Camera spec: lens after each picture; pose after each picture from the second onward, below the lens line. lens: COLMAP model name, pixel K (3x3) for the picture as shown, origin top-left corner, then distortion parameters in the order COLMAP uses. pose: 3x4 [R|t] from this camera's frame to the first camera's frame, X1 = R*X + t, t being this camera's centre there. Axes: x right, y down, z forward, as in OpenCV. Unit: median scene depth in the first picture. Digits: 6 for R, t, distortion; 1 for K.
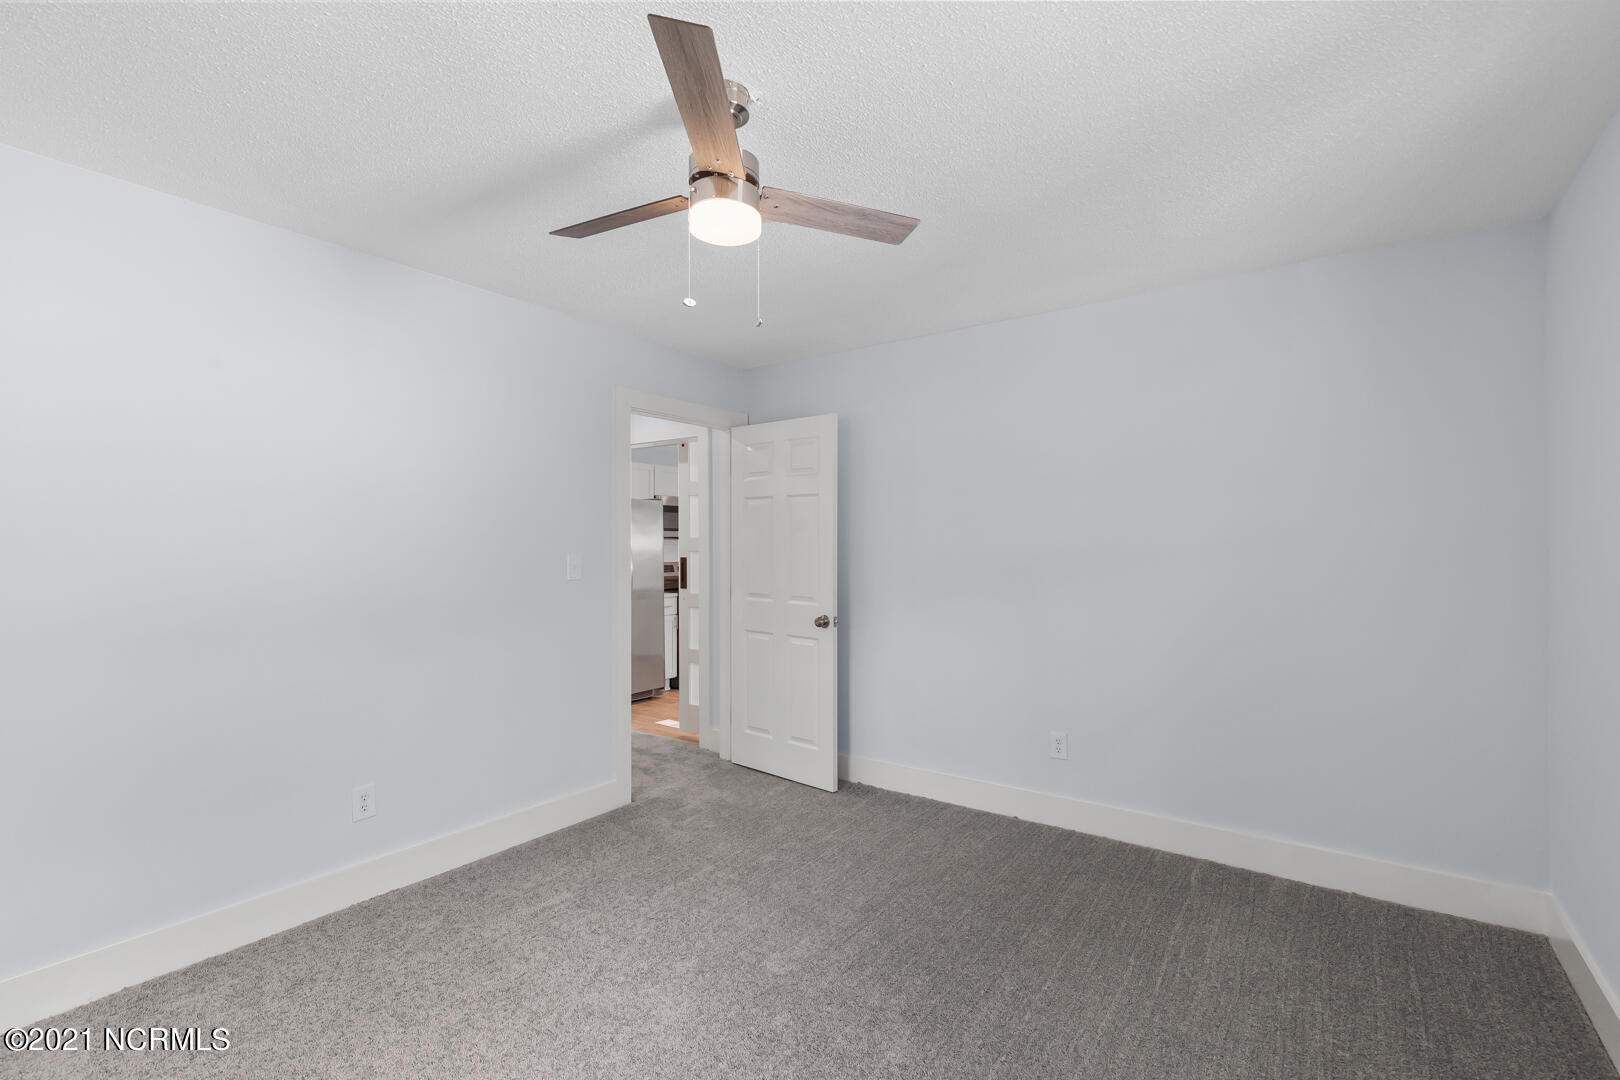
lens RADIAL K [[725.4, 0, 816.6], [0, 725.4, 541.3], [0, 0, 1]] dist [0.012124, -0.003672]
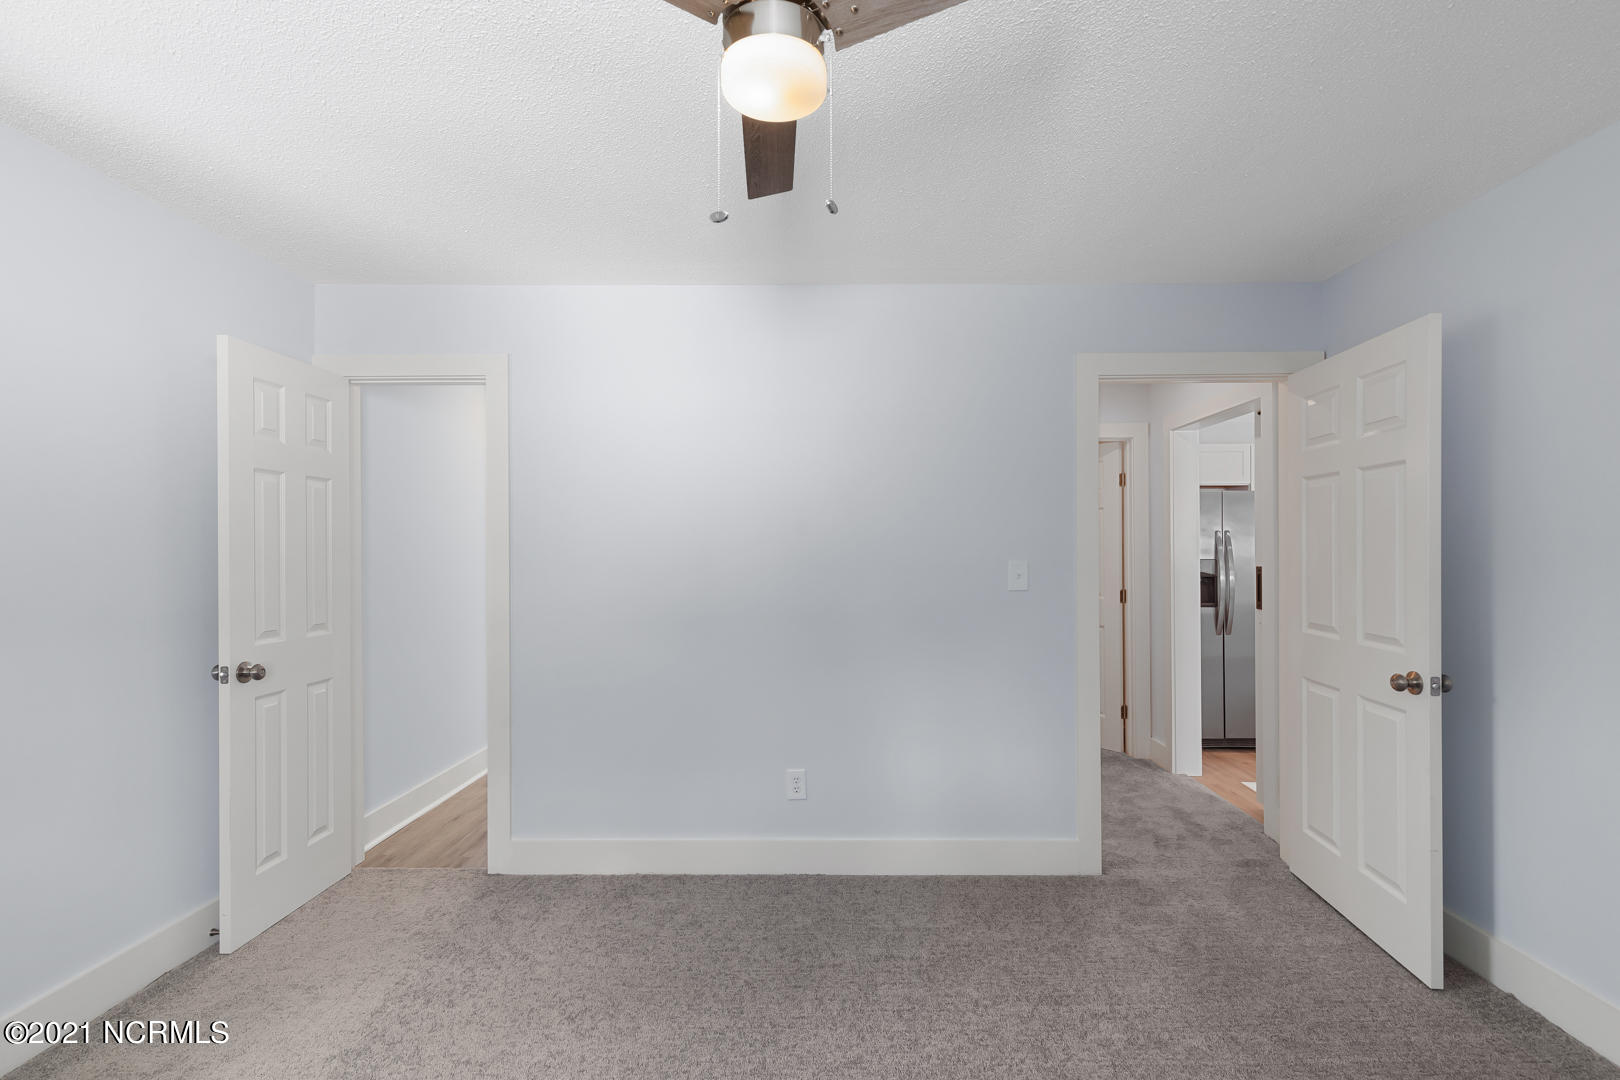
lens RADIAL K [[725.4, 0, 802.0], [0, 725.4, 550.5], [0, 0, 1]] dist [0.012124, -0.003672]
pose [[0.578233, -0.000446, -0.815872, 0.202051], [0.005867, 0.999976, 0.003611, 0.001527], [0.815851, -0.006874, 0.578222, 0.275521]]
